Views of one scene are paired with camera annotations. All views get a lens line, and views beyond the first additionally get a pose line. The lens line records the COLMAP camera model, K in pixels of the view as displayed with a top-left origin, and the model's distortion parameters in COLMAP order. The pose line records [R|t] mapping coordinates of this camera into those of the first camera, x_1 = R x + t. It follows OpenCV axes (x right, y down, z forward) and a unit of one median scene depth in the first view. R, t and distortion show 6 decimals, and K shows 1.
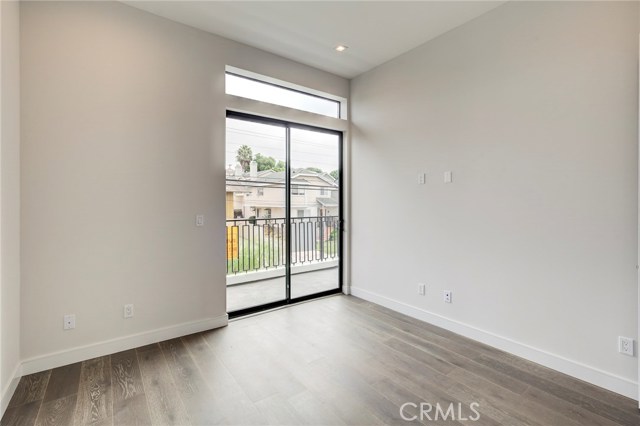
lens RADIAL K [[292.5, 0, 315.8], [0, 292.5, 207.3], [0, 0, 1]] dist [-0.000365, 0.000449]
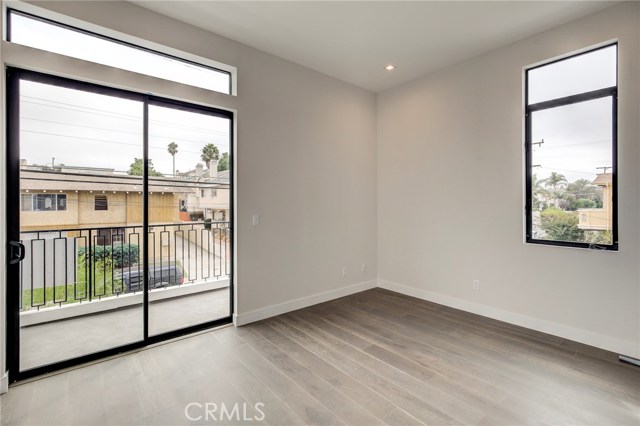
lens RADIAL K [[292.5, 0, 321.6], [0, 292.5, 208.8], [0, 0, 1]] dist [-0.000365, 0.000449]
pose [[0.997859, -0.000808, 0.065399, 0.271150], [0.000955, 0.999997, -0.002221, -0.003977], [-0.065397, 0.002279, 0.997857, 0.216071]]
